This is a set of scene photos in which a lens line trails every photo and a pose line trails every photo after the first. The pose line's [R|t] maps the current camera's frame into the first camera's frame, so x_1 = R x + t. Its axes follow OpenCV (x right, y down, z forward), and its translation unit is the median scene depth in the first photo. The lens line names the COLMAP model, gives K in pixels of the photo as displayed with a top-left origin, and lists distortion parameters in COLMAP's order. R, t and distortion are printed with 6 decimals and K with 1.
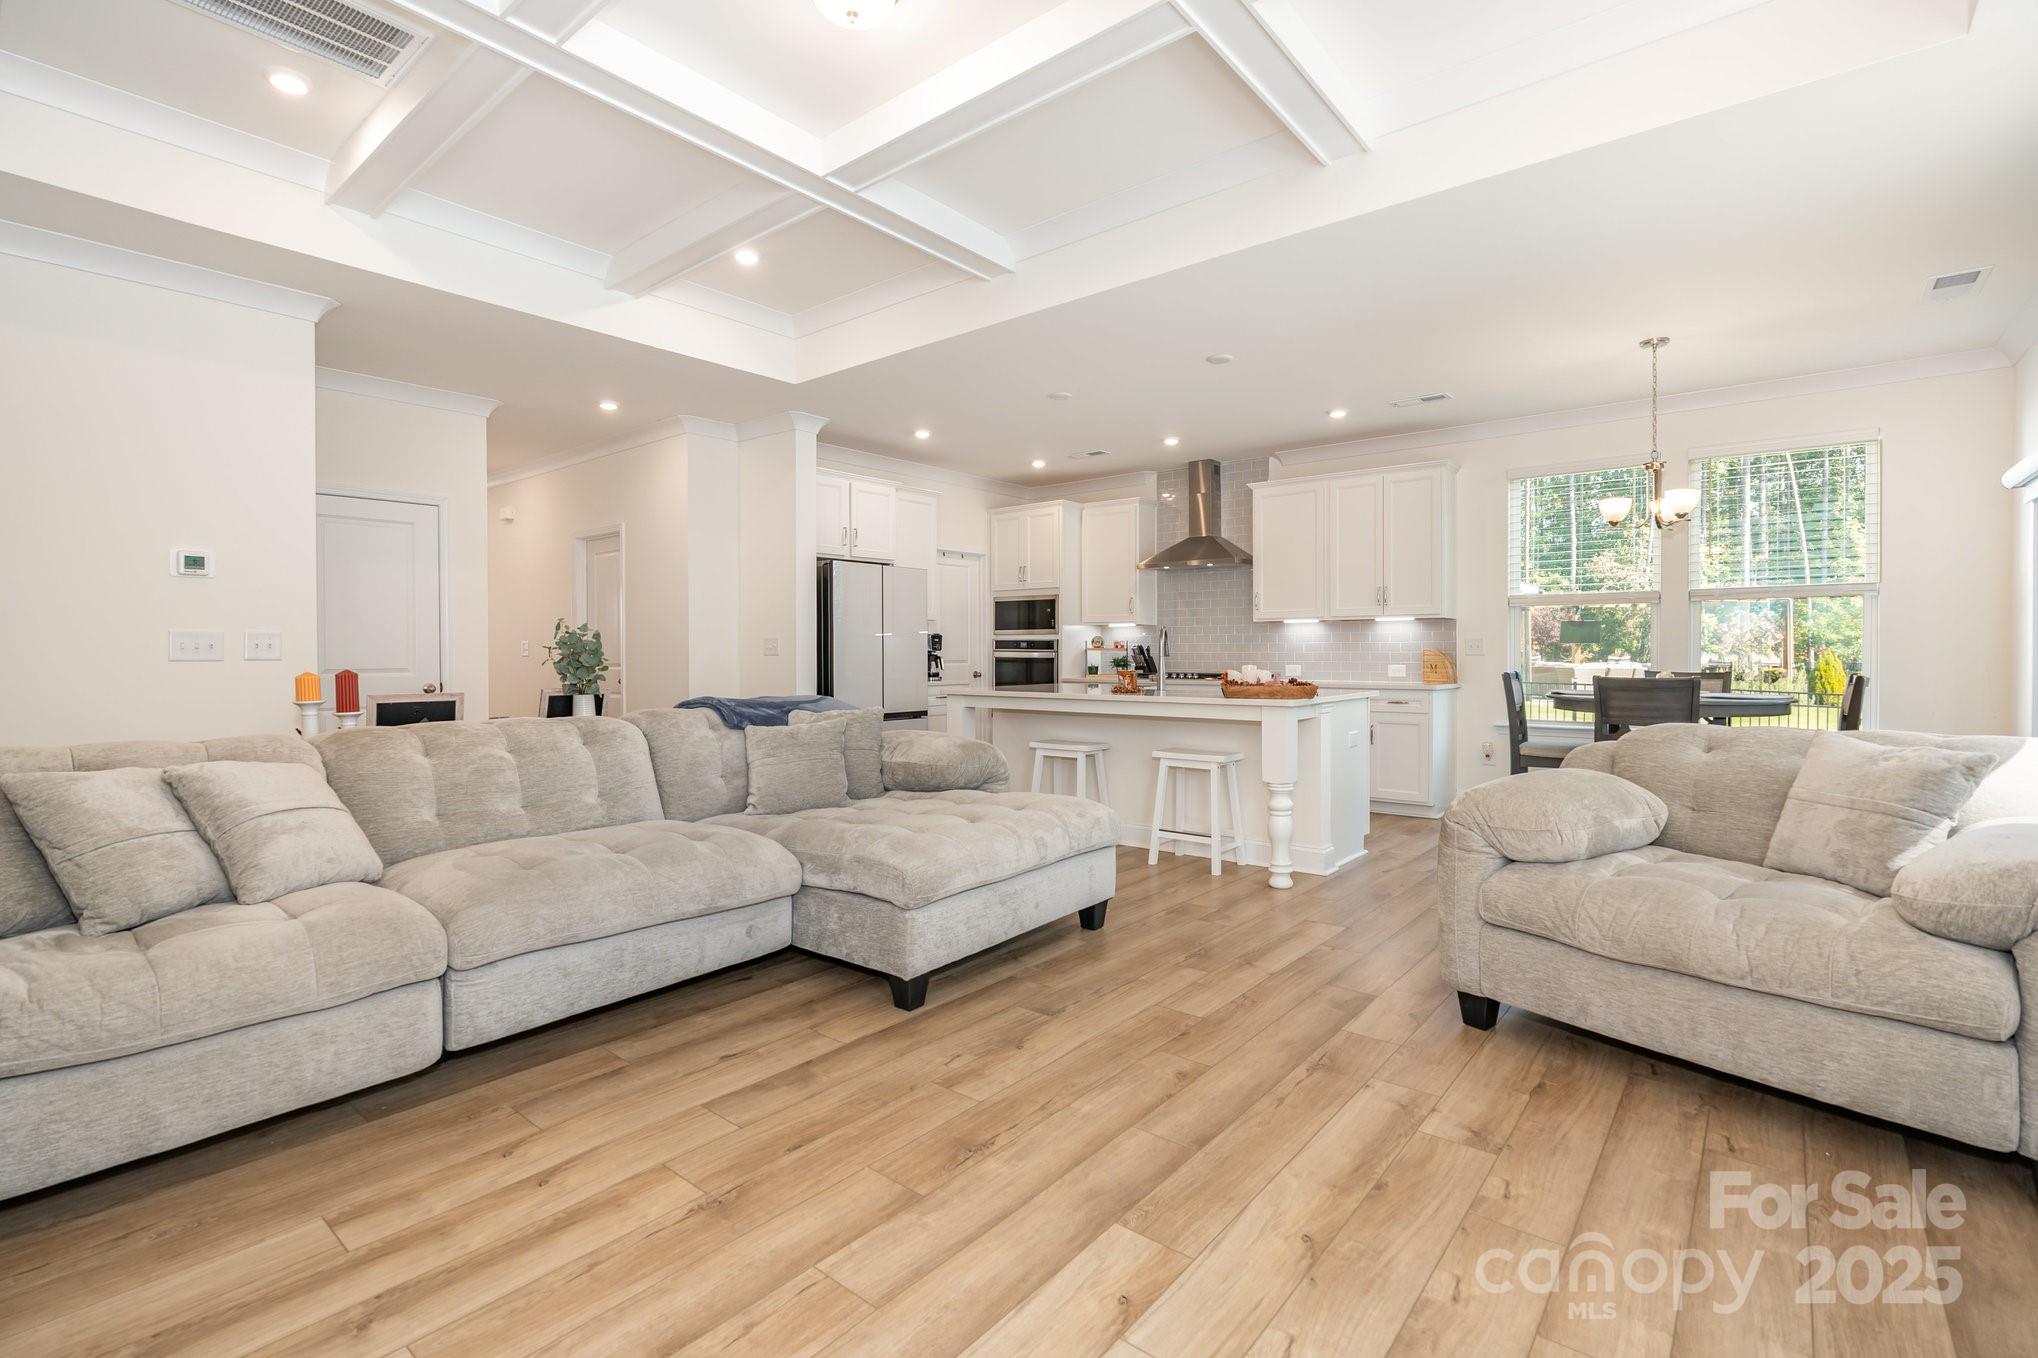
lens RADIAL K [[922.9, 0, 1019.9], [0, 922.9, 666.2], [0, 0, 1]] dist [-0.010128, 0.000102]
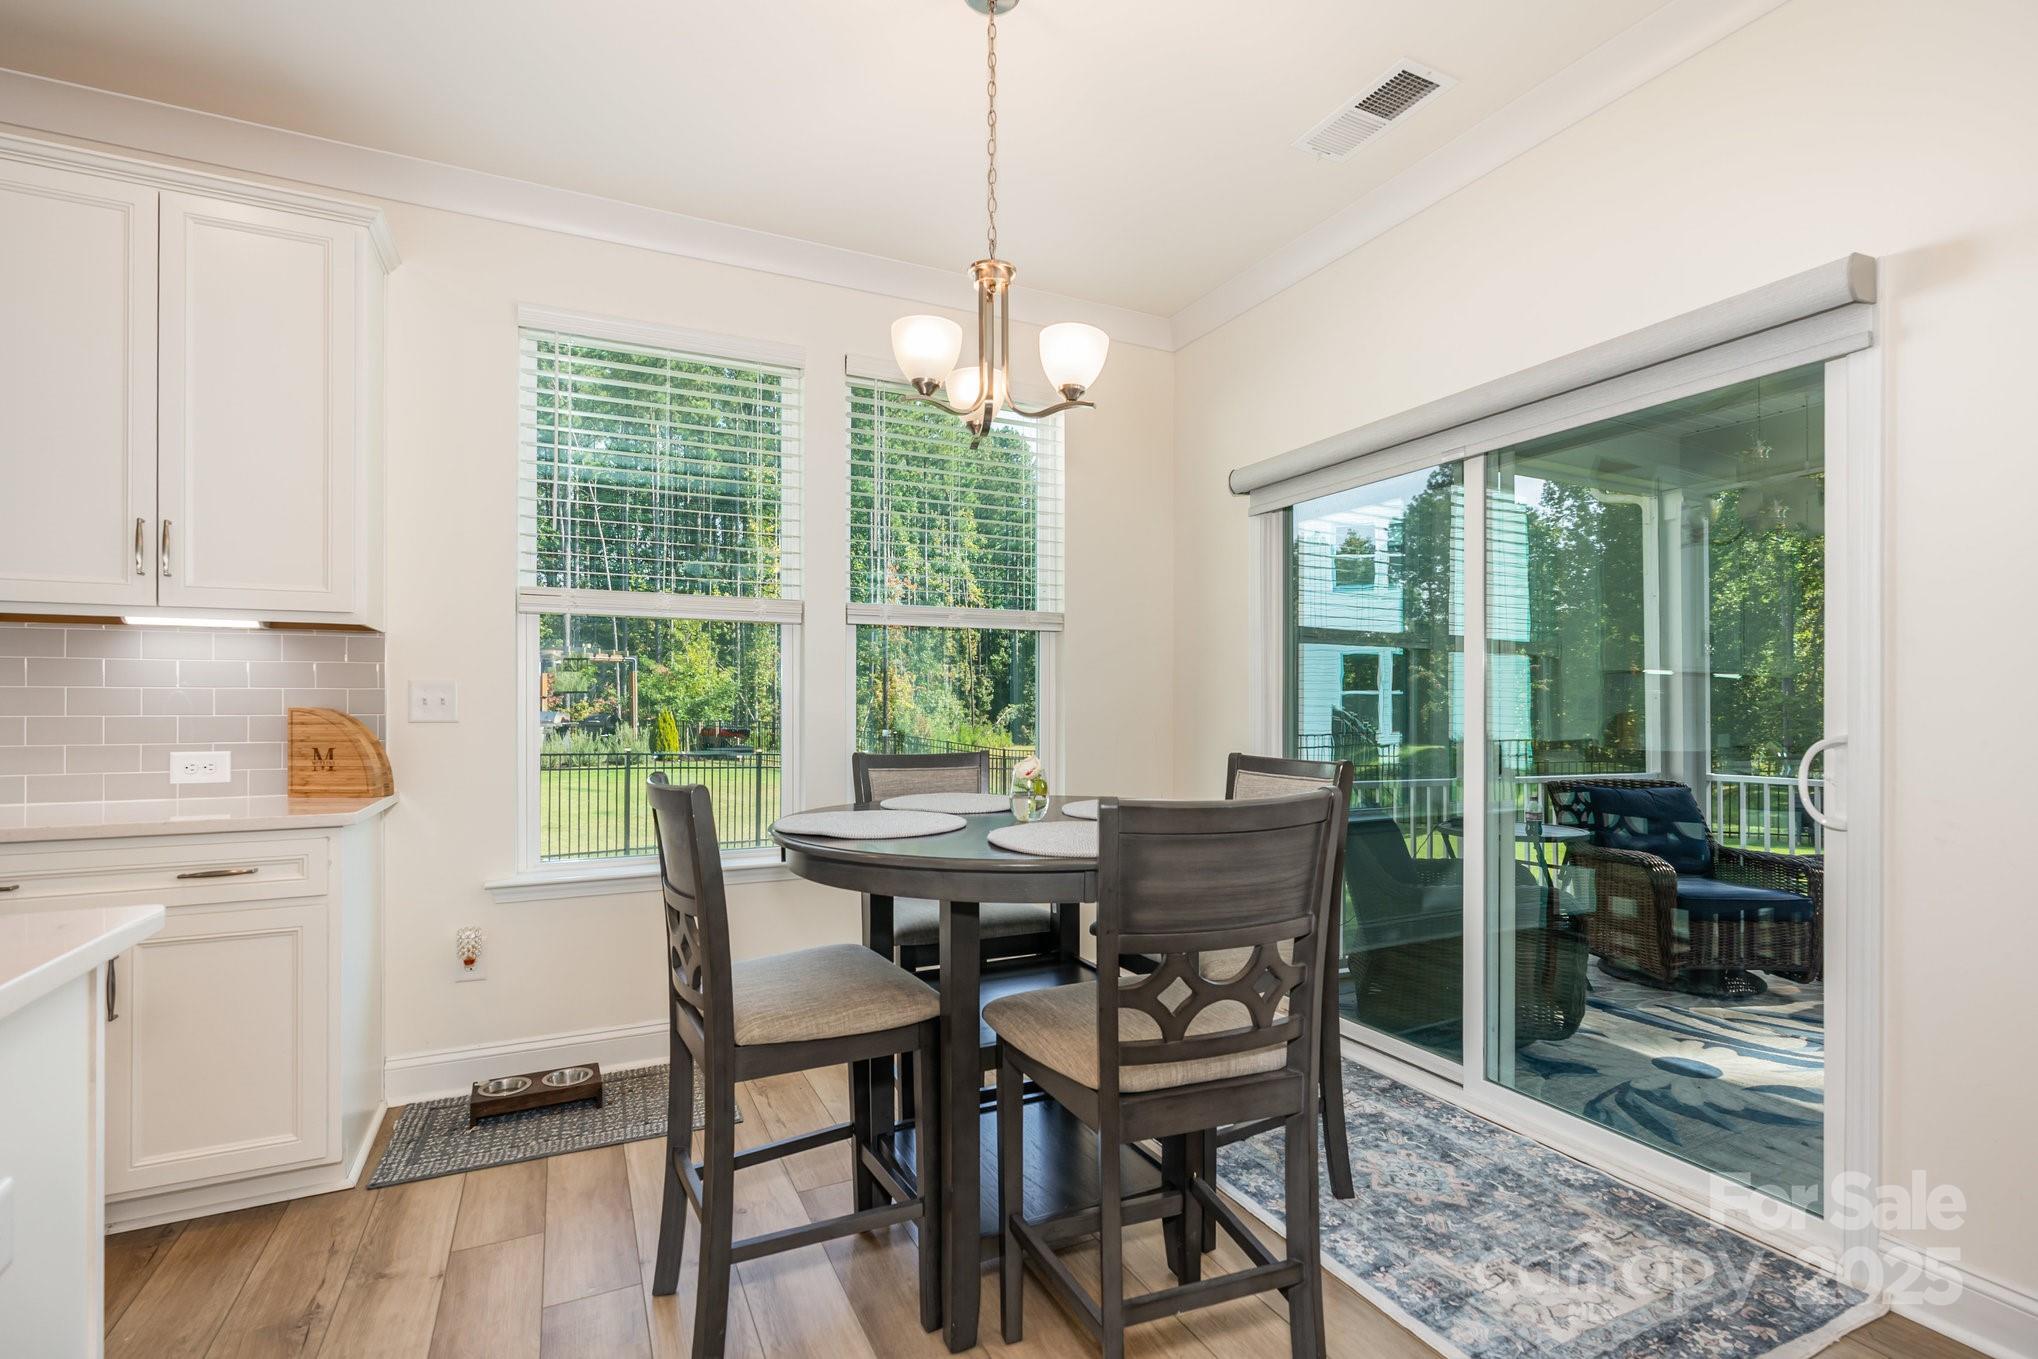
lens RADIAL K [[920.2, 0, 1024.4], [0, 920.2, 701.4], [0, 0, 1]] dist [-0.011239, 0.000065]
pose [[0.407779, 0.007017, 0.913054, 0.187025], [0.016185, 0.999758, -0.014912, -0.009064], [-0.912937, 0.020859, 0.407566, 0.487664]]
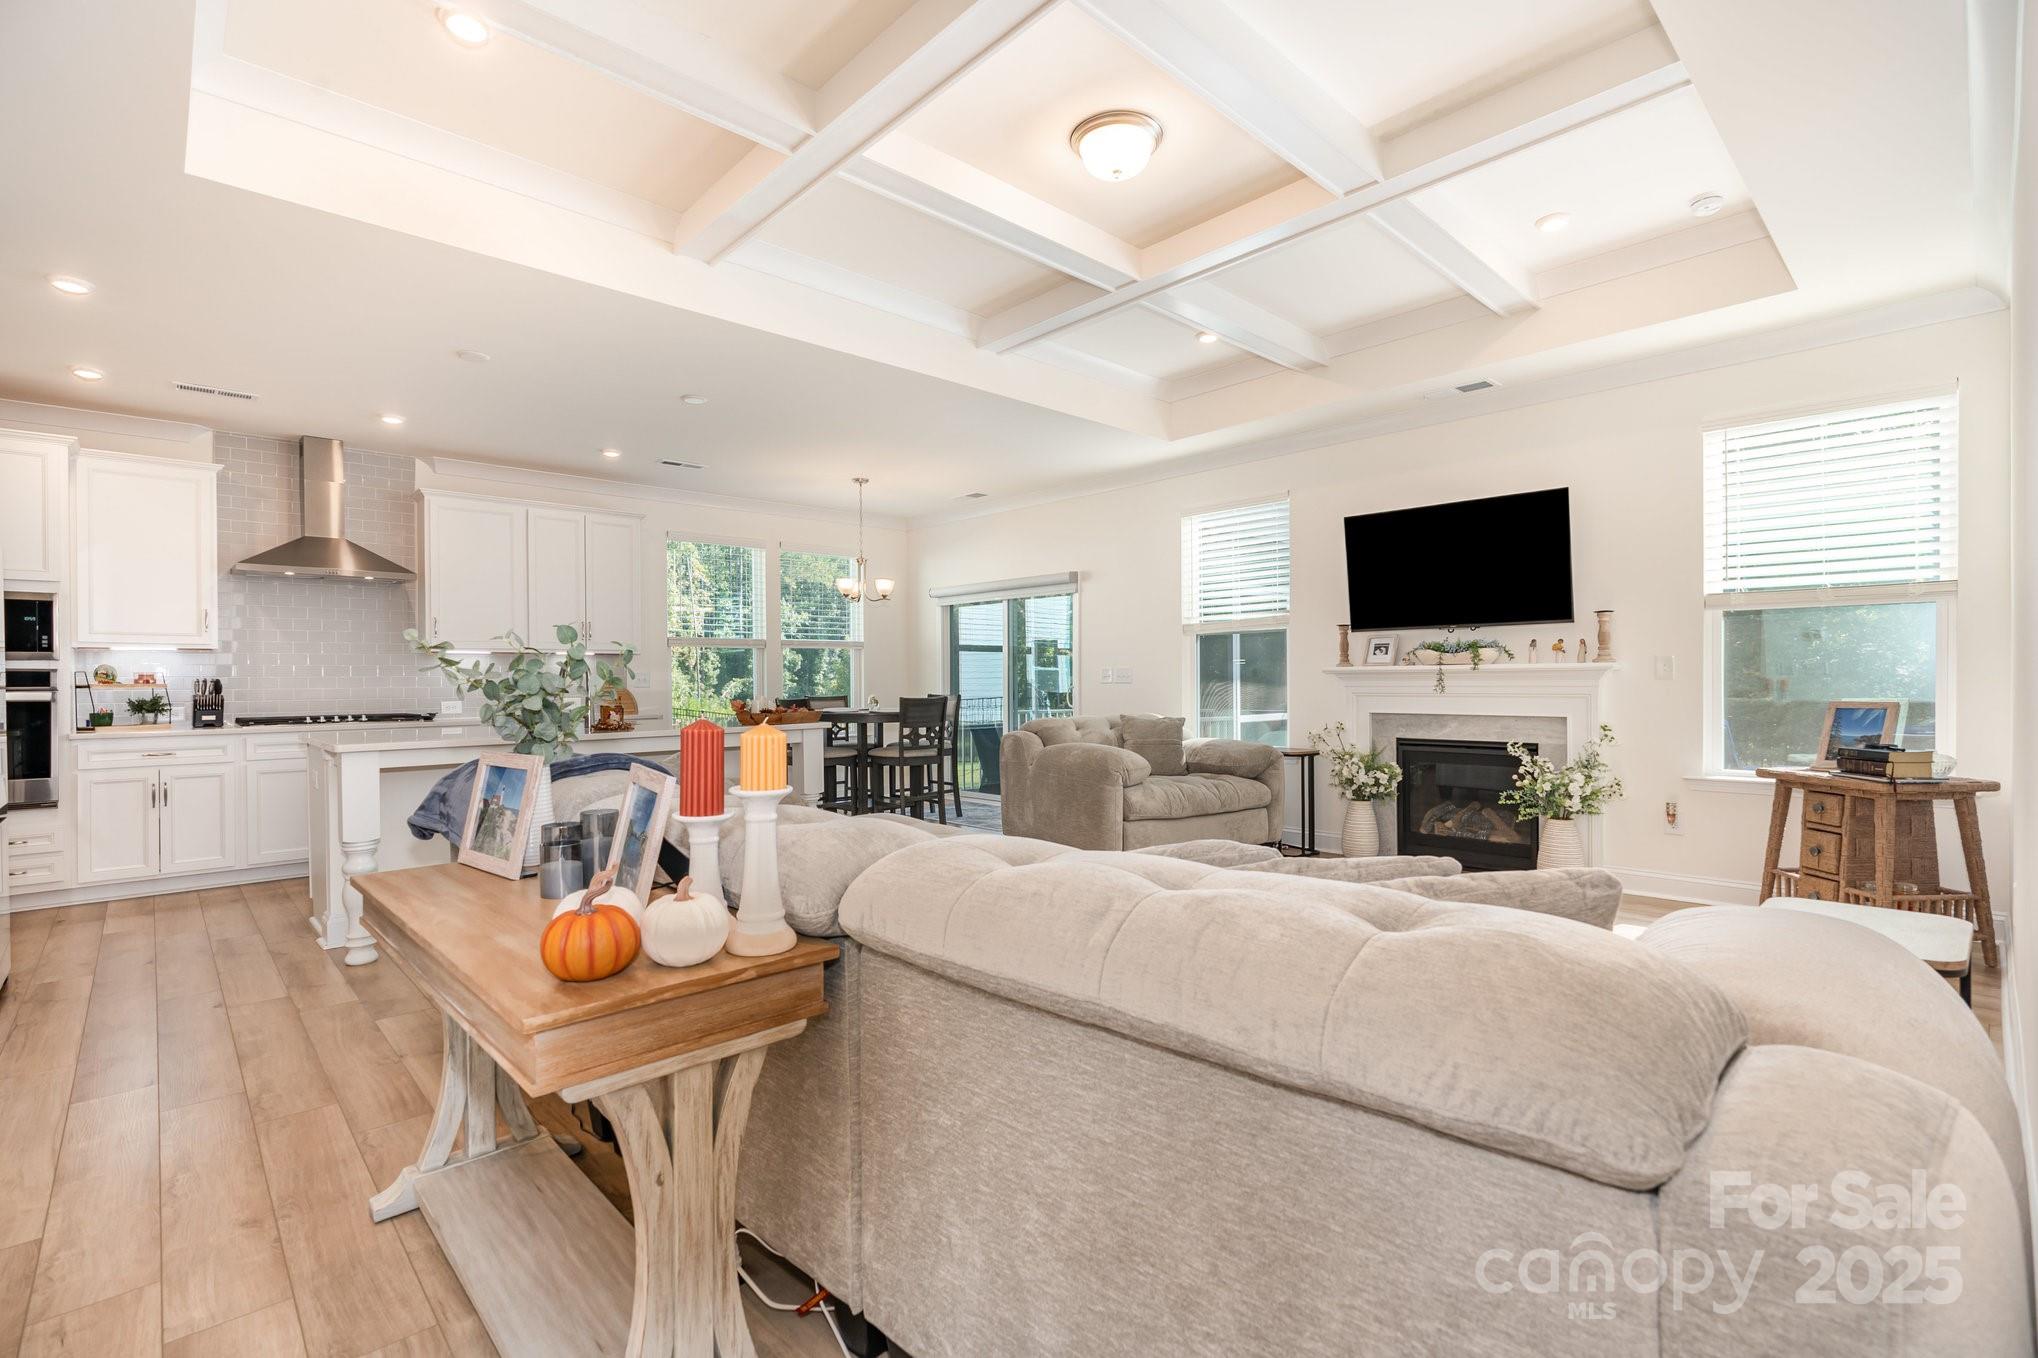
lens RADIAL K [[924.5, 0, 1020.6], [0, 924.5, 682.6], [0, 0, 1]] dist [-0.002264, 0.000443]
pose [[0.121777, -0.004011, 0.992549, -0.486456], [0.027020, 0.999635, 0.000724, -0.004554], [-0.992190, 0.026730, 0.121841, 0.328425]]
